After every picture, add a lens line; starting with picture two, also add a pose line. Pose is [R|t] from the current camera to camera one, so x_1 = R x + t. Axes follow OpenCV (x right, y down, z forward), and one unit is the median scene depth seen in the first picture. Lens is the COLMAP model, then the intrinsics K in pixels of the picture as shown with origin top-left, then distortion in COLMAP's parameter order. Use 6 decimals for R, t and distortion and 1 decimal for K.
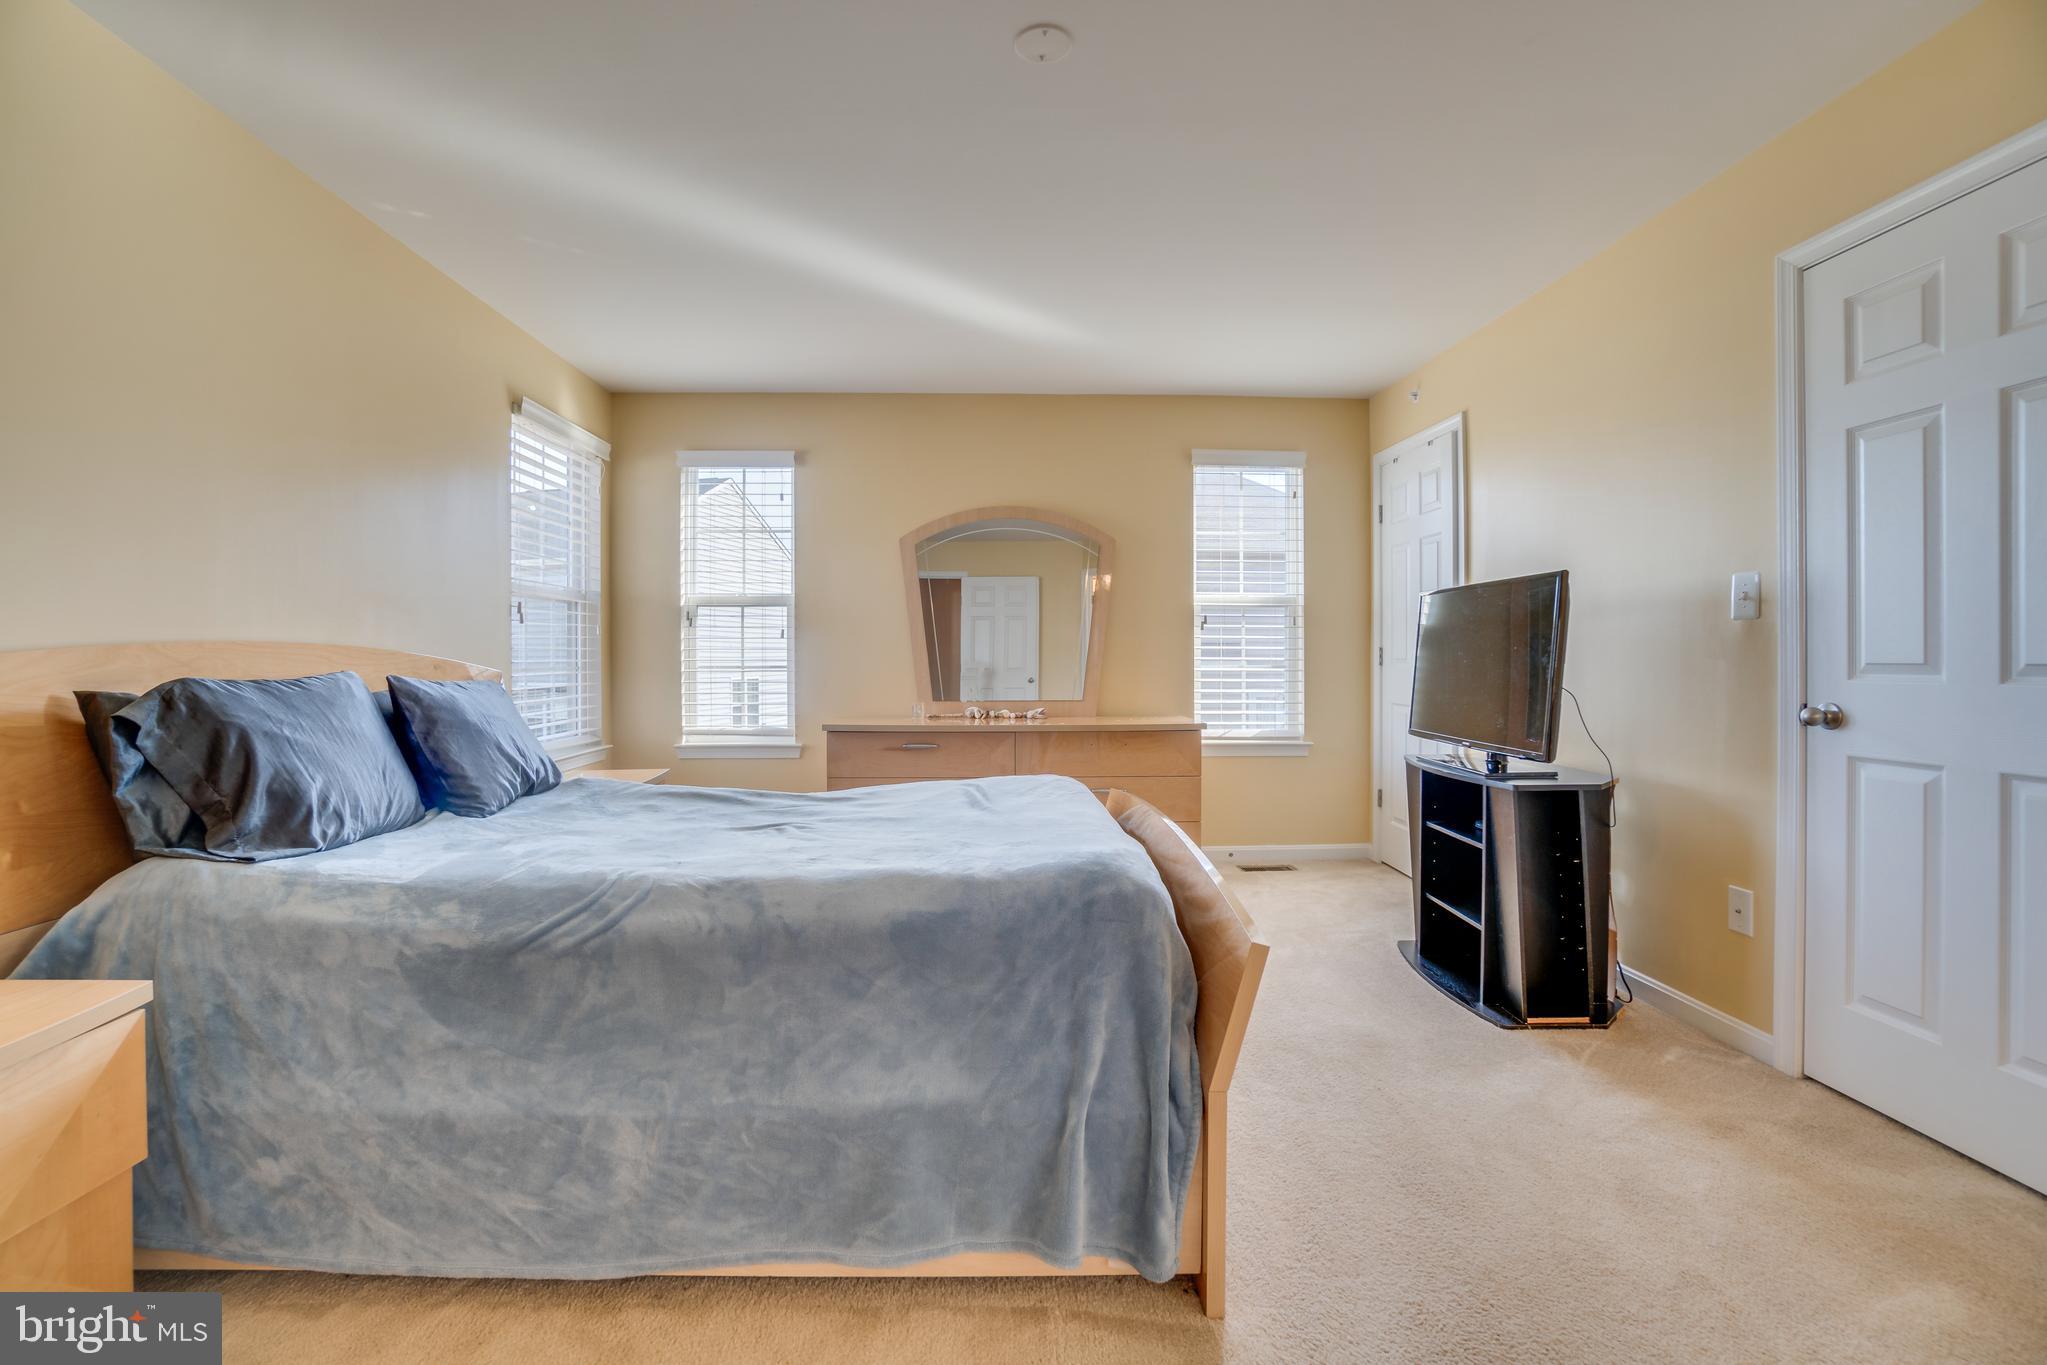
lens RADIAL K [[912.1, 0, 1015.7], [0, 912.1, 666.7], [0, 0, 1]] dist [-0.050063, 0.013811]
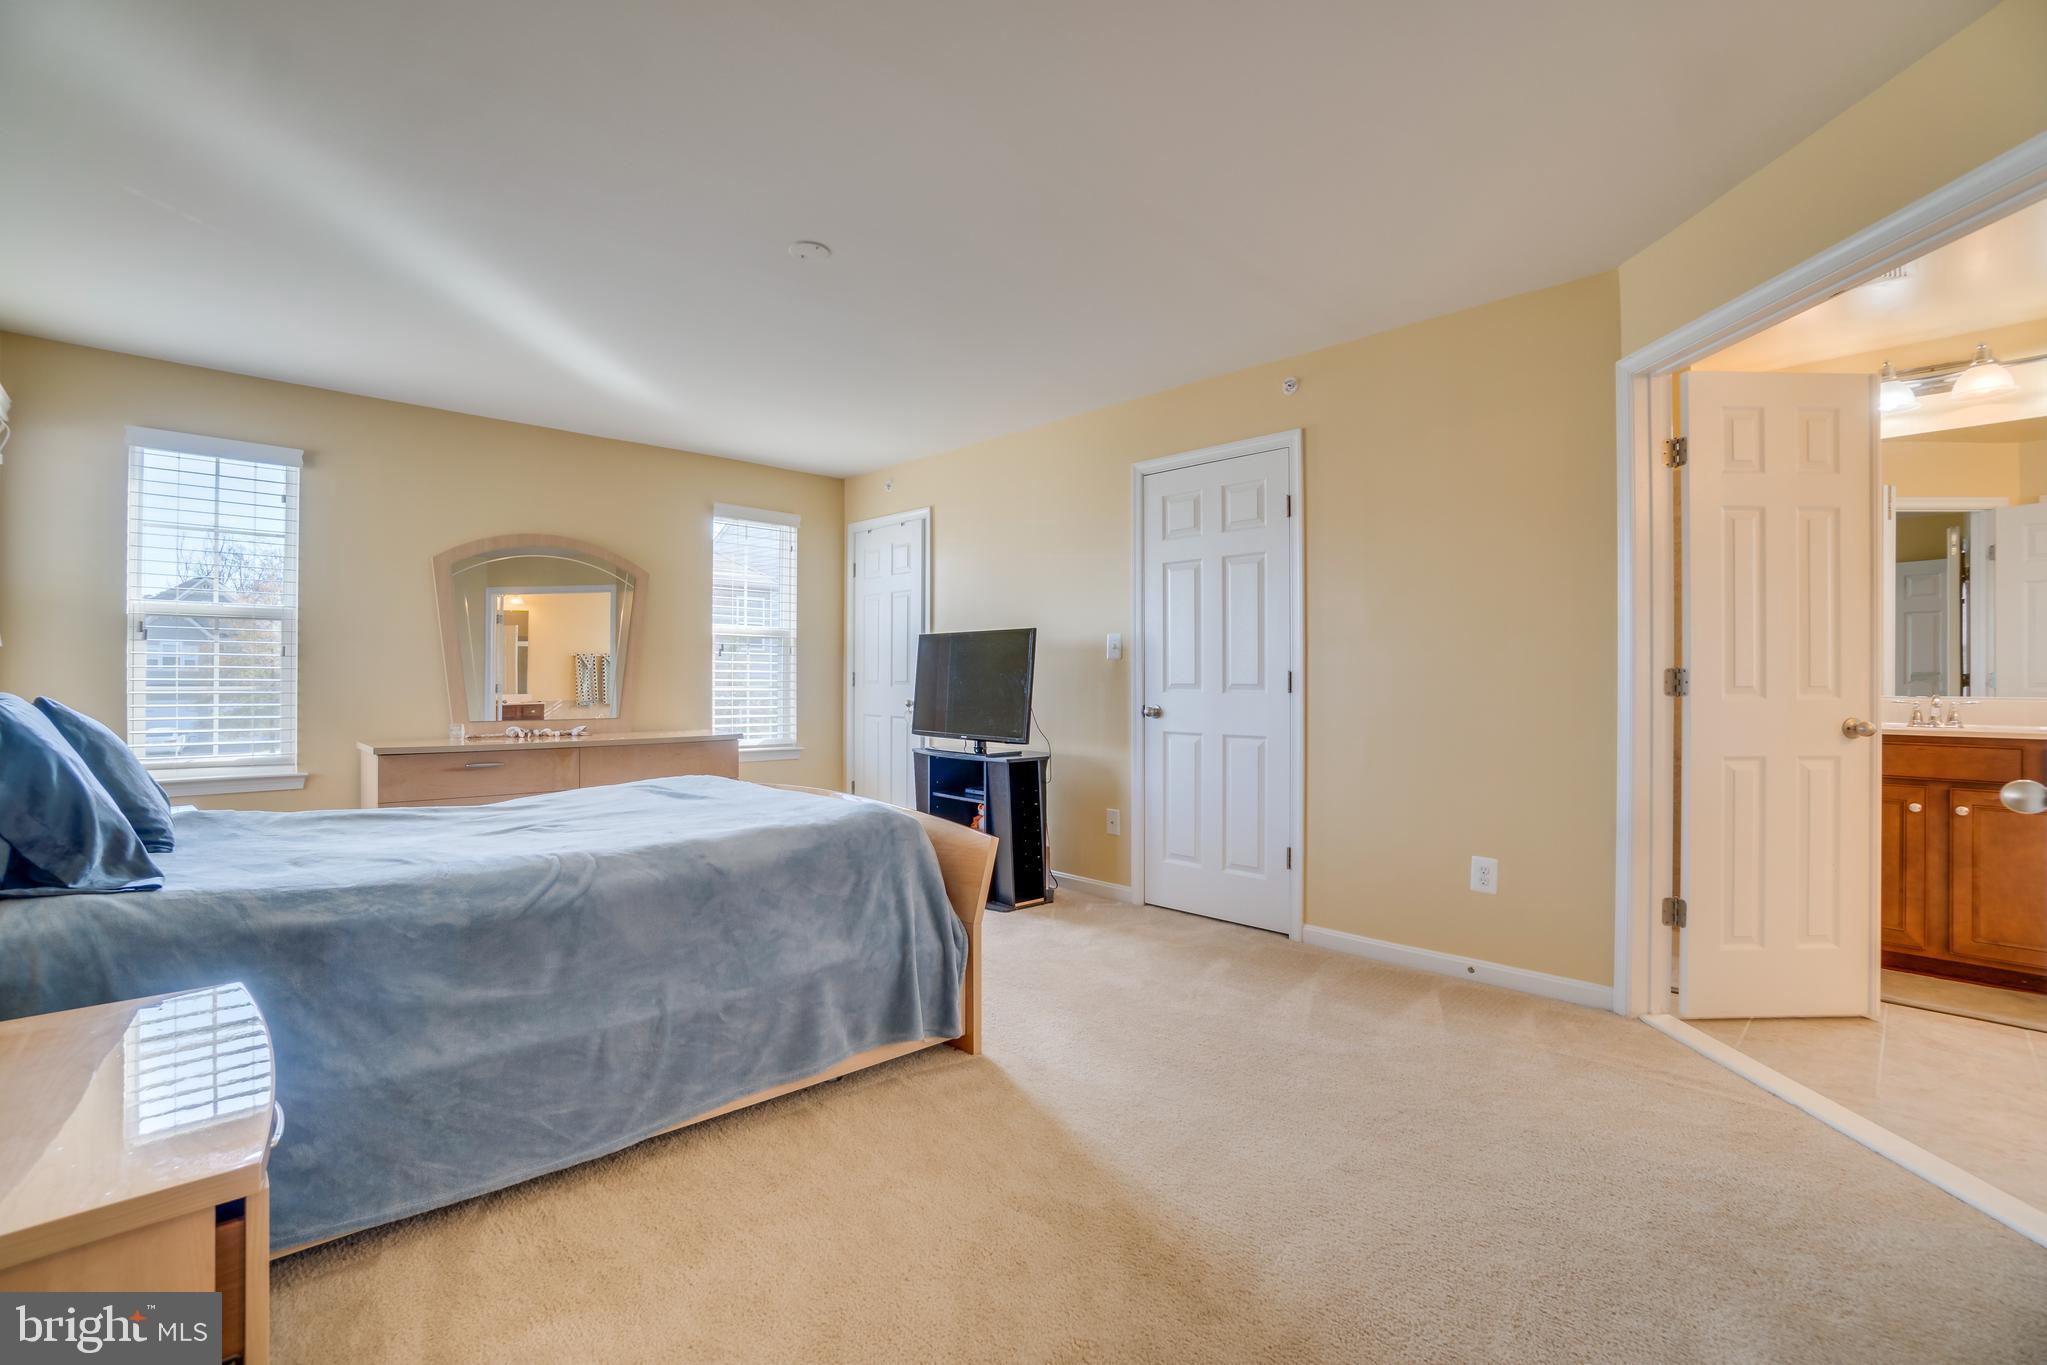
lens RADIAL K [[912.1, 0, 1006.7], [0, 912.1, 679.8], [0, 0, 1]] dist [-0.050063, 0.013811]
pose [[0.745975, 0.003708, 0.665964, -0.554197], [0.002900, 0.999957, -0.008816, 0.003553], [-0.665968, 0.008508, 0.745932, -0.227156]]
